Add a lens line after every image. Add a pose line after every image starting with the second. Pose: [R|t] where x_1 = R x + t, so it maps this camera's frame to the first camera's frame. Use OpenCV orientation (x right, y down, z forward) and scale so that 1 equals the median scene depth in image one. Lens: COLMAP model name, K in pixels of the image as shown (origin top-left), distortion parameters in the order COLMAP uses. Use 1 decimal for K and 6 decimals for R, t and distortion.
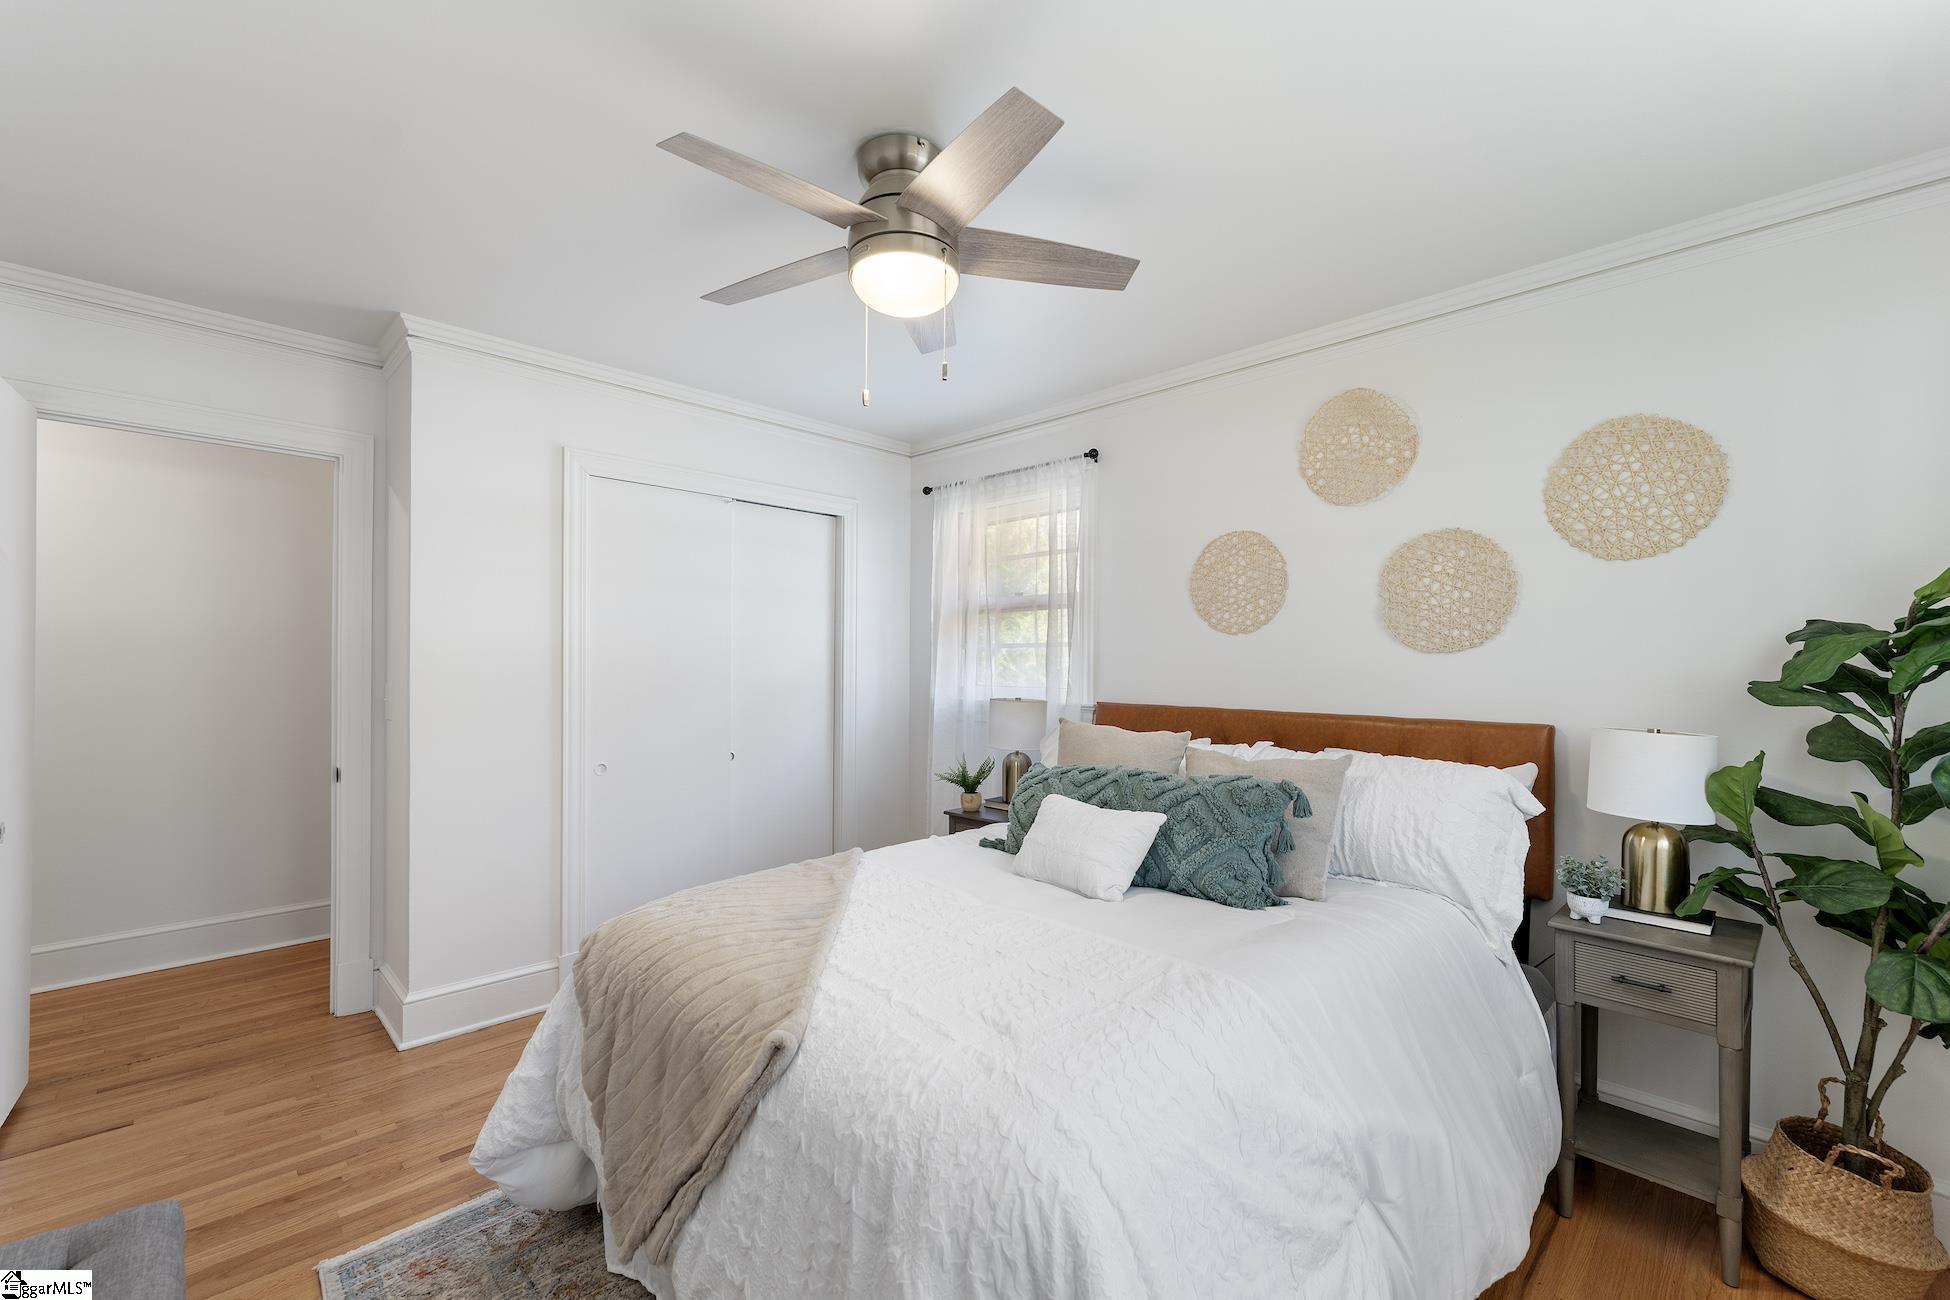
lens RADIAL K [[787.7, 0, 974.8], [0, 787.7, 656.1], [0, 0, 1]] dist [0.007167, 0.000597]
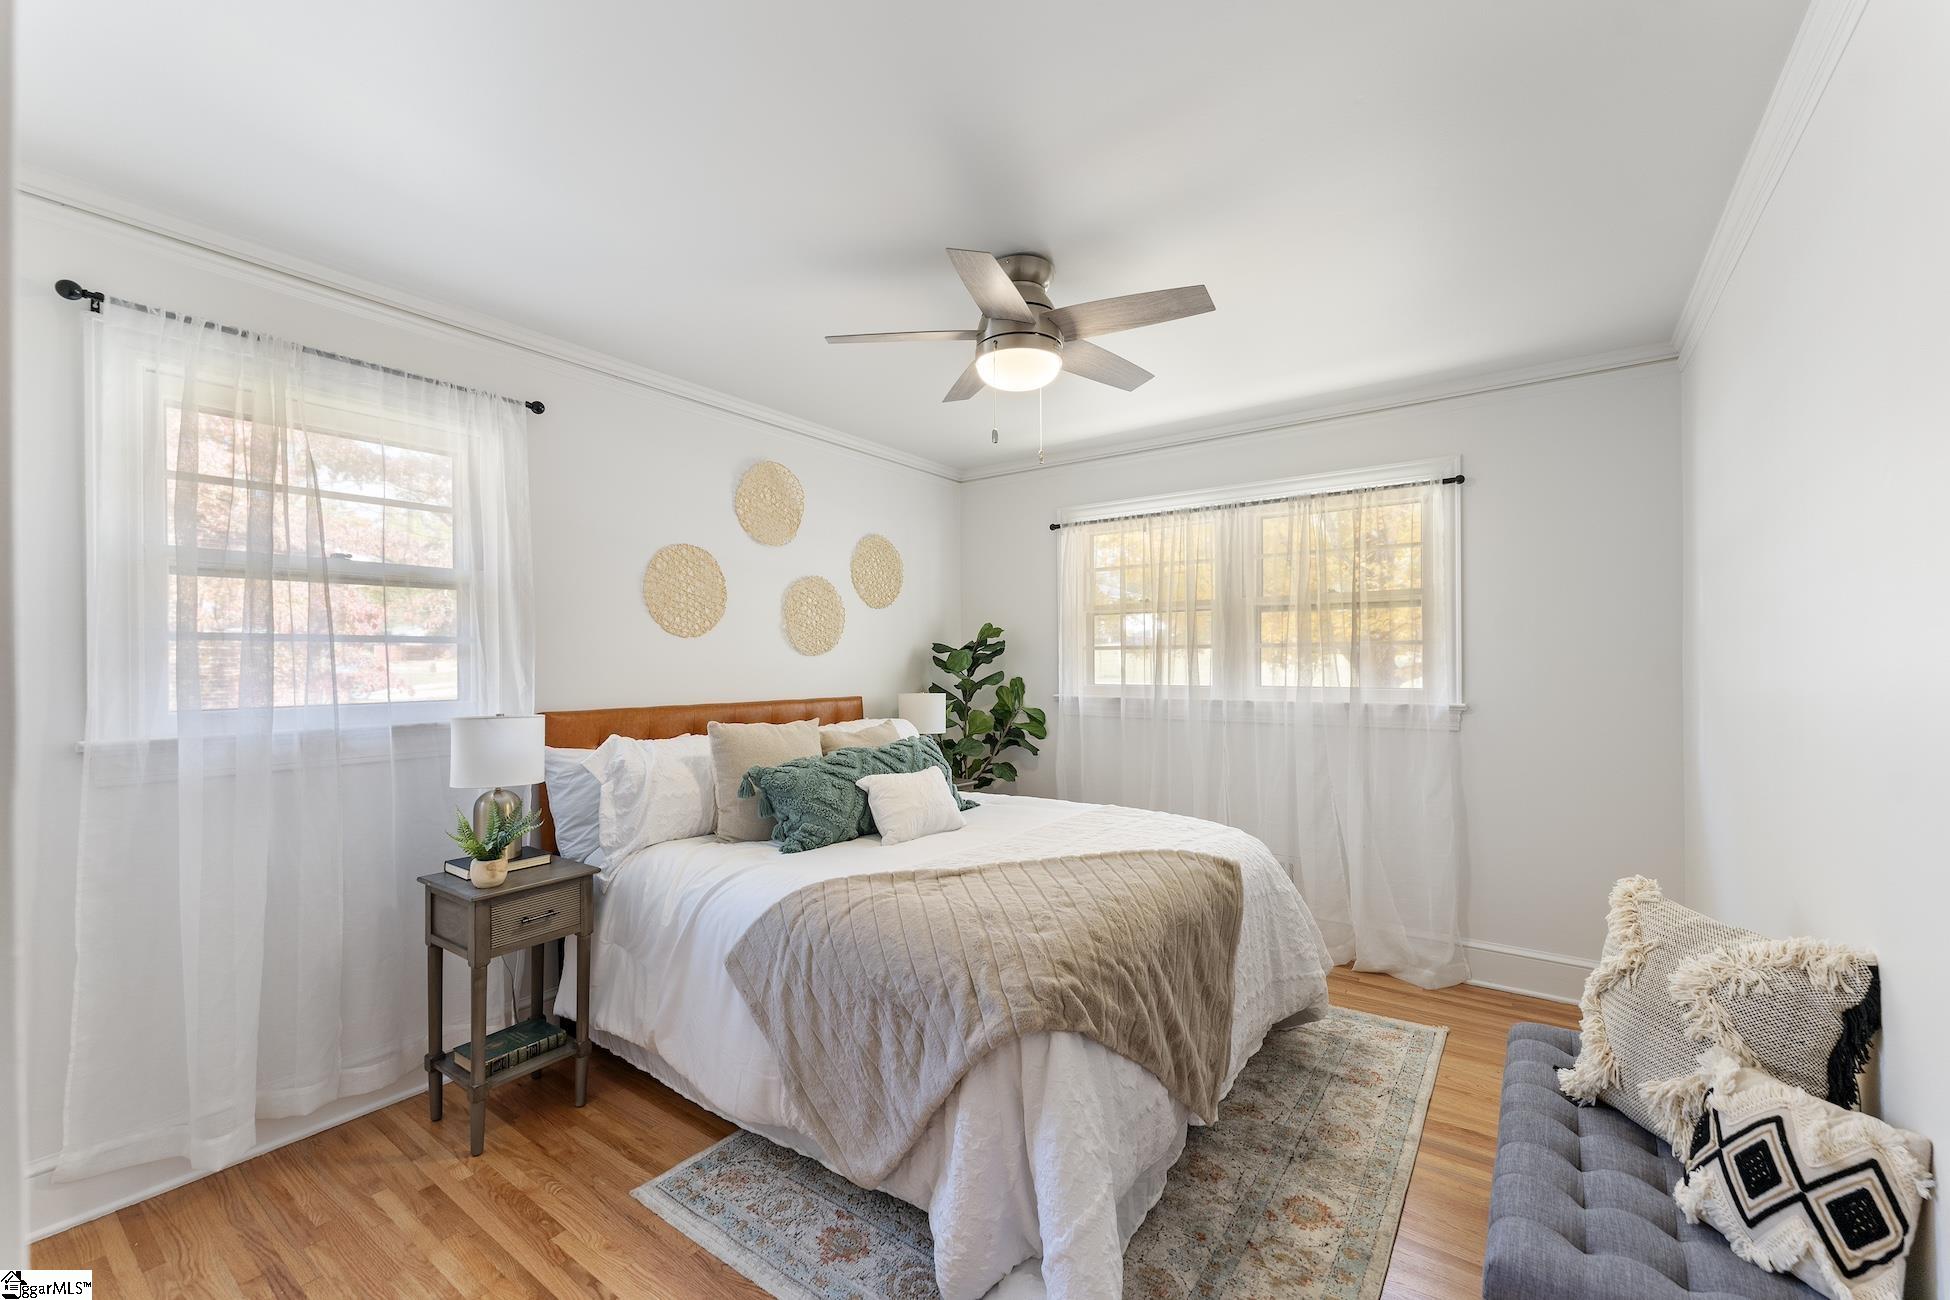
lens RADIAL K [[787.7, 0, 978.9], [0, 787.7, 658.8], [0, 0, 1]] dist [0.007167, 0.000597]
pose [[-0.162205, -0.004977, 0.986744, -0.918859], [-0.005797, 0.999975, 0.004091, -0.005020], [-0.986740, -0.005056, -0.162230, 0.862979]]
